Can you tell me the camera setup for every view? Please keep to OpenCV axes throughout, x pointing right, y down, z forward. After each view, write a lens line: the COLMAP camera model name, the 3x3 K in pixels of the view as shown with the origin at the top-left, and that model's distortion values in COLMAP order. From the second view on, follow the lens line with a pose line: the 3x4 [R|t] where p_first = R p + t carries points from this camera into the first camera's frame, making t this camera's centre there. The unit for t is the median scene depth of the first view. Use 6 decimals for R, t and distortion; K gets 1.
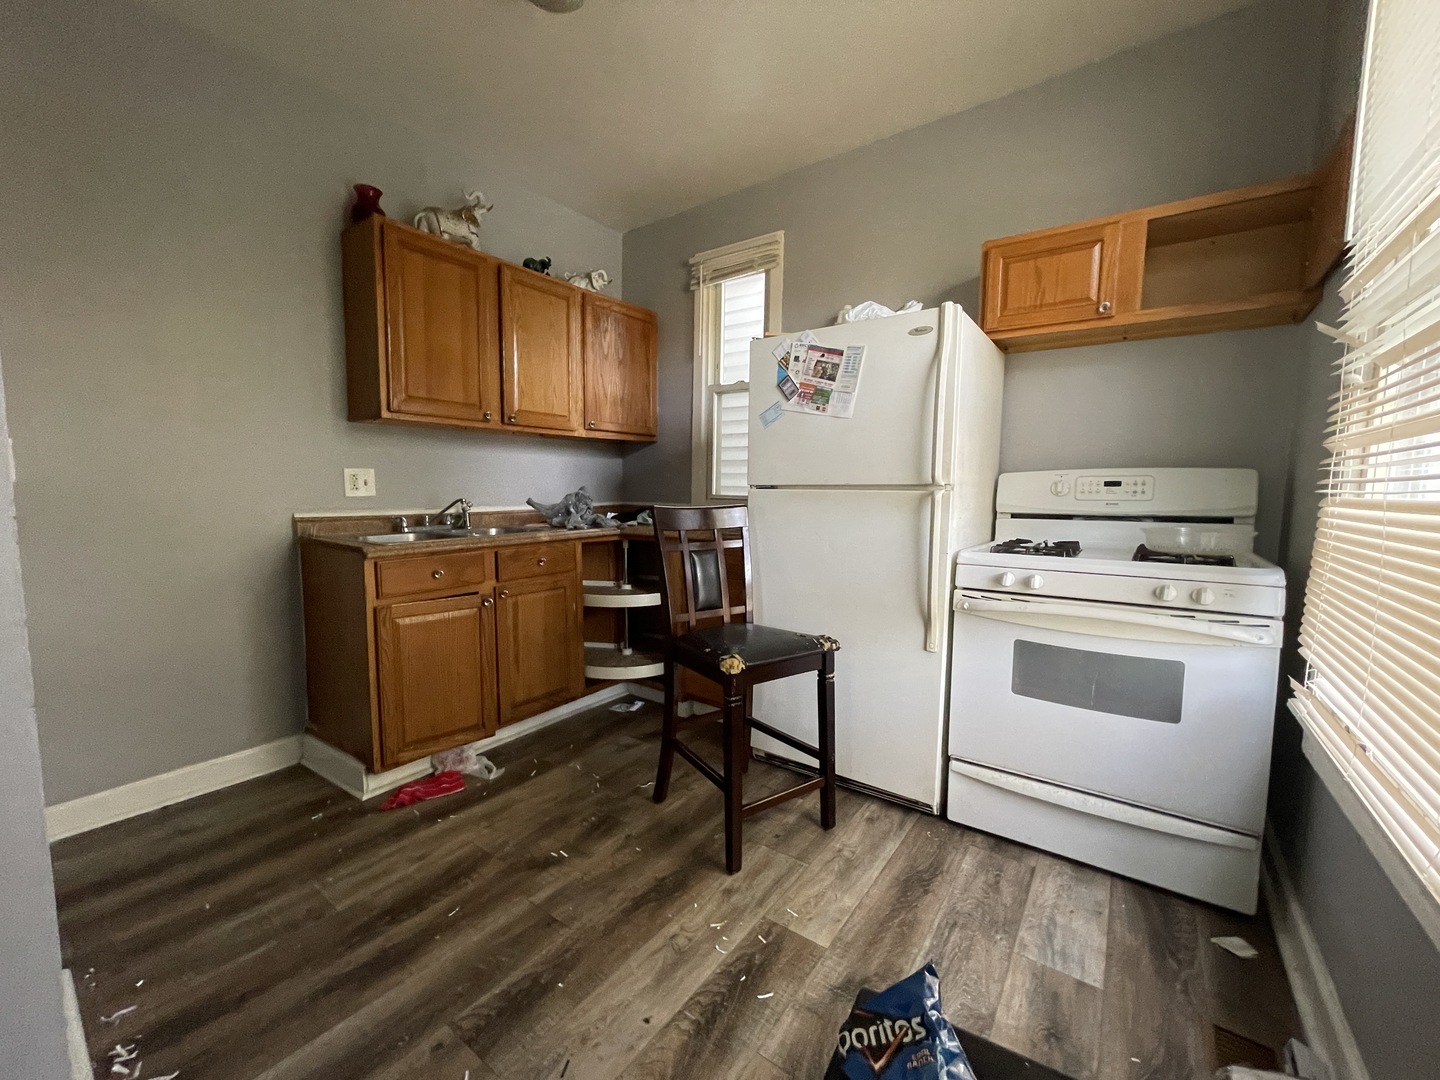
lens RADIAL K [[577.3, 0, 719.7], [0, 577.3, 538.6], [0, 0, 1]] dist [-0.000018, 0.000333]
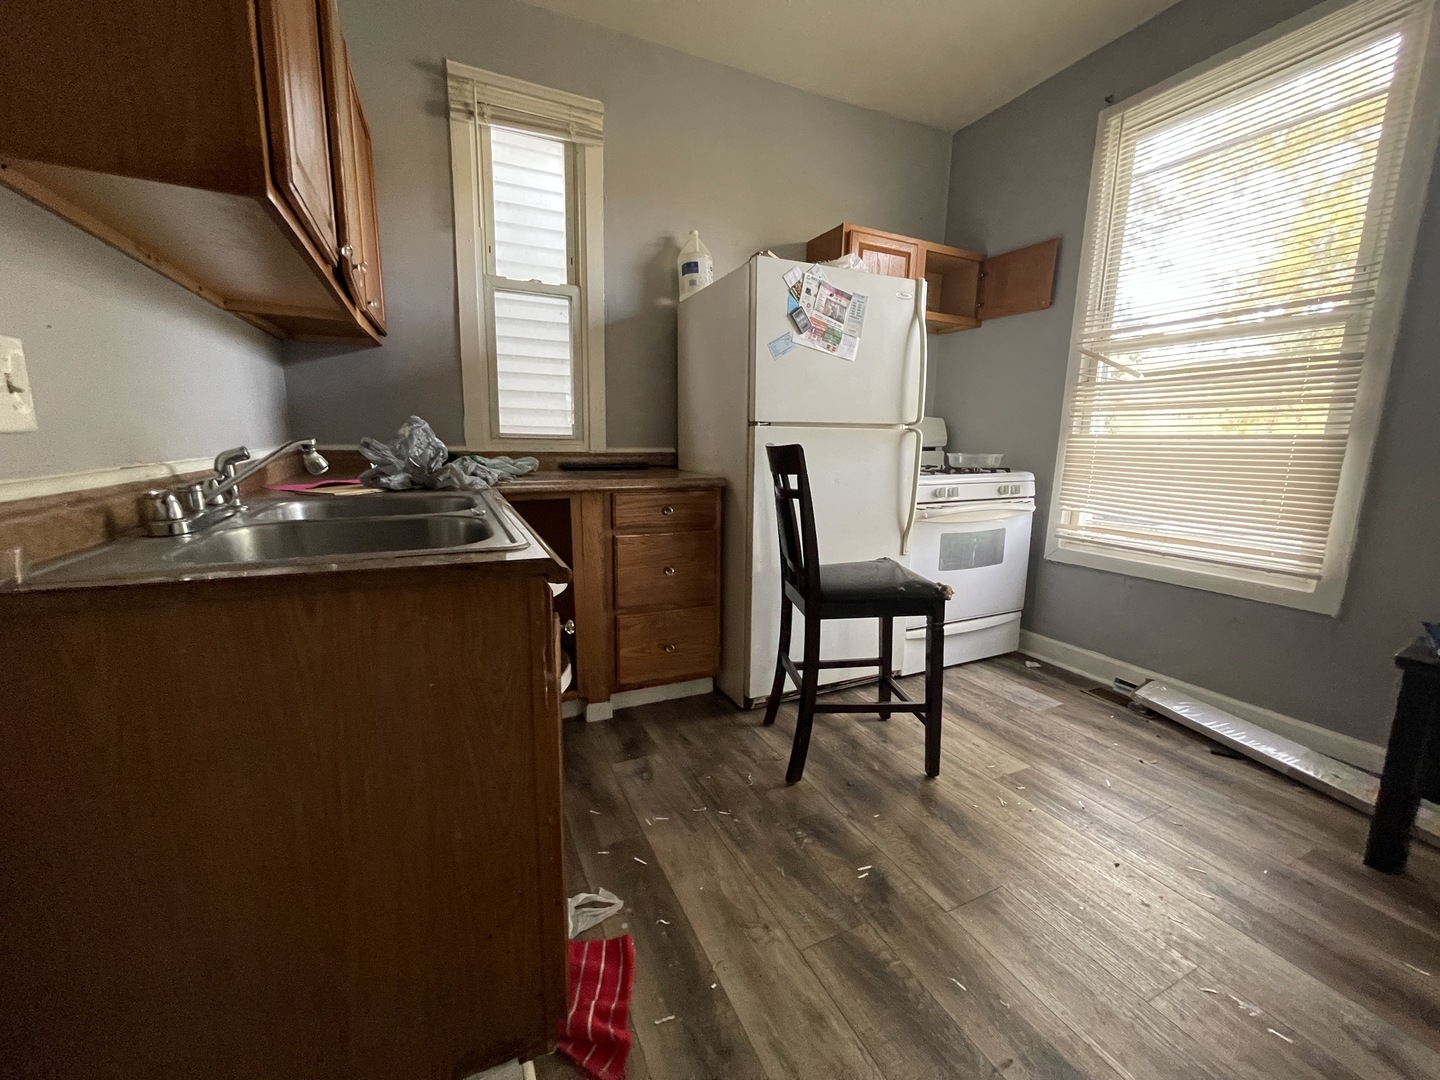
lens RADIAL K [[577.3, 0, 717.3], [0, 577.3, 538.8], [0, 0, 1]] dist [-0.000018, 0.000333]
pose [[0.485863, -0.151788, 0.860754, -0.863836], [0.067514, 0.988380, 0.136184, -0.041419], [-0.871424, -0.008054, 0.490465, 0.664883]]
